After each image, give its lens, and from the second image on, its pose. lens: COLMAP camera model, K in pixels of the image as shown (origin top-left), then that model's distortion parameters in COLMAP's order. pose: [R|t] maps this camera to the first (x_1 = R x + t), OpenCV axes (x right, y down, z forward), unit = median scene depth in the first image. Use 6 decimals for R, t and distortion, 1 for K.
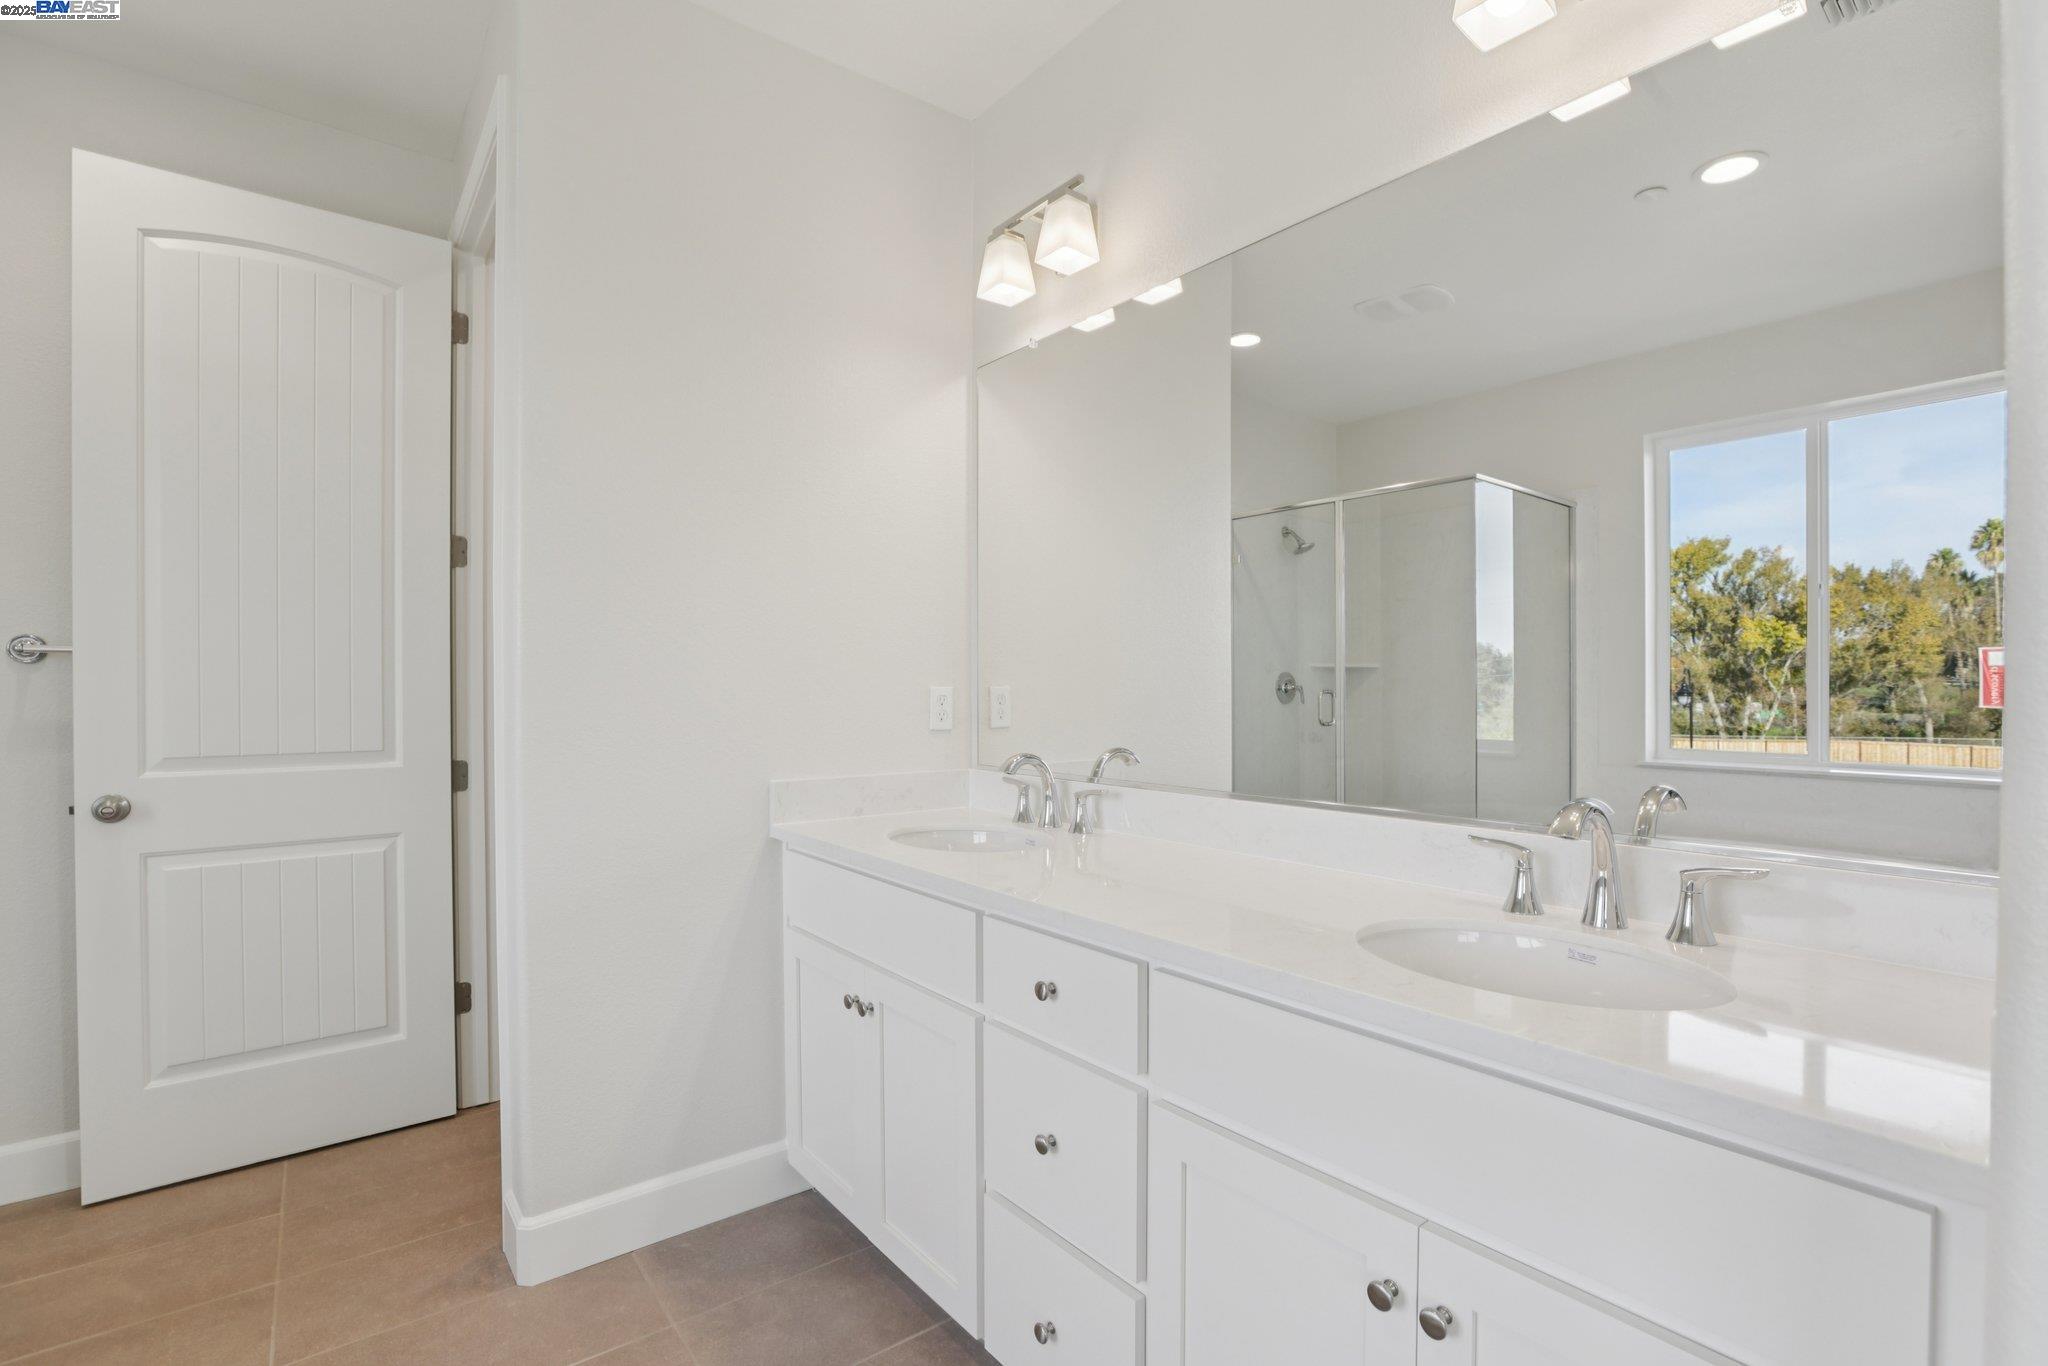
lens RADIAL K [[925.6, 0, 1027.9], [0, 925.6, 685.4], [0, 0, 1]] dist [-0.018581, 0.000821]
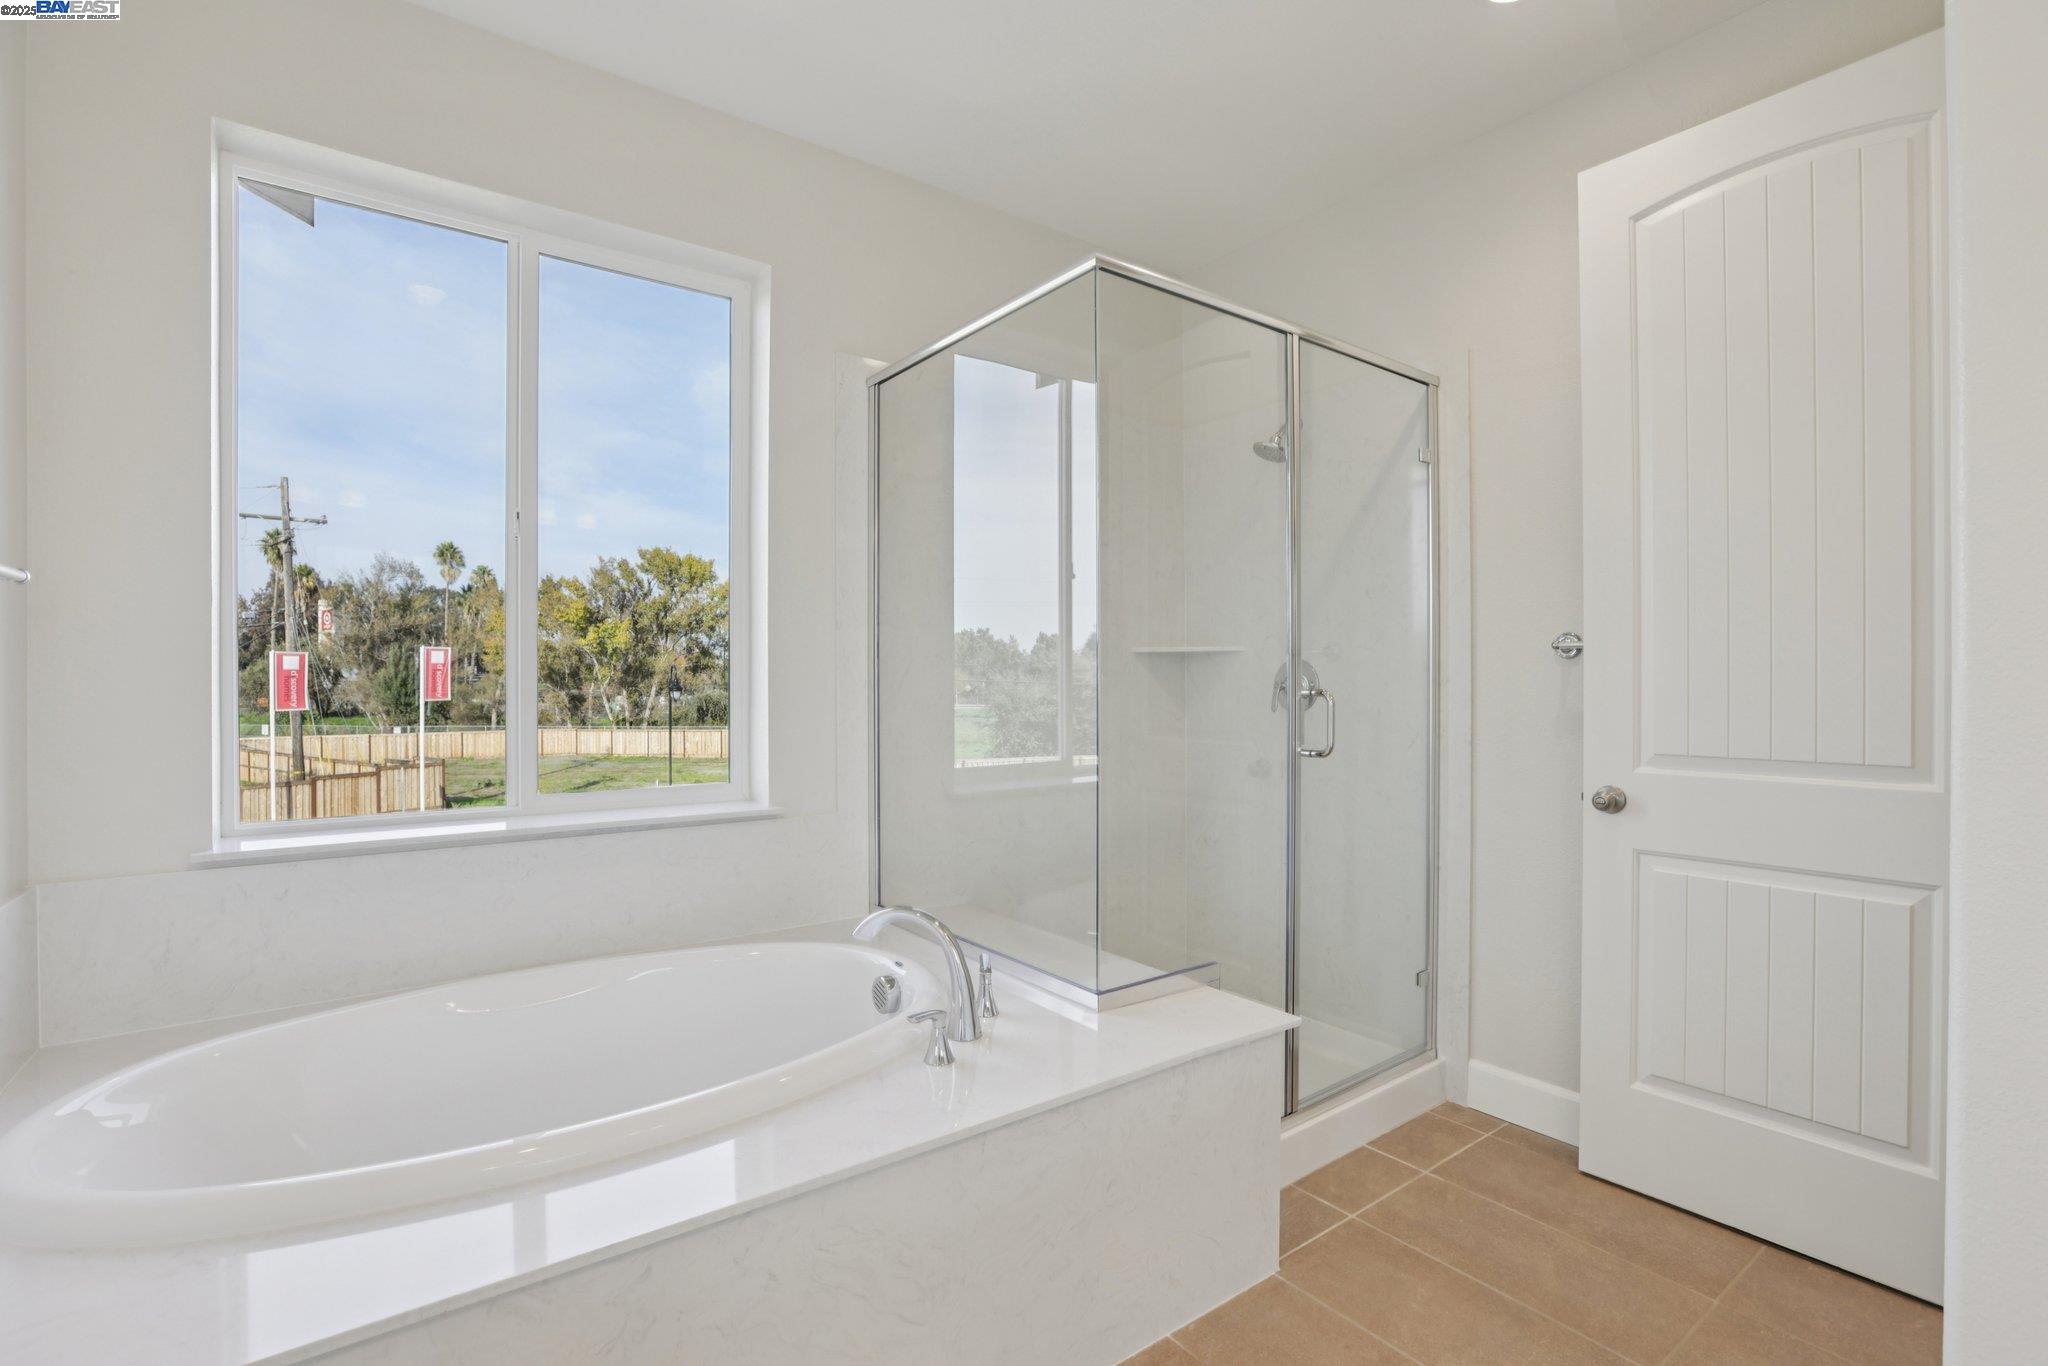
lens RADIAL K [[925.6, 0, 1023.2], [0, 925.6, 684.4], [0, 0, 1]] dist [-0.018581, 0.000821]
pose [[-0.030042, 0.005489, -0.999534, 0.038722], [0.006499, 0.999965, 0.005296, -0.002871], [0.999528, -0.006337, -0.030077, 0.355959]]
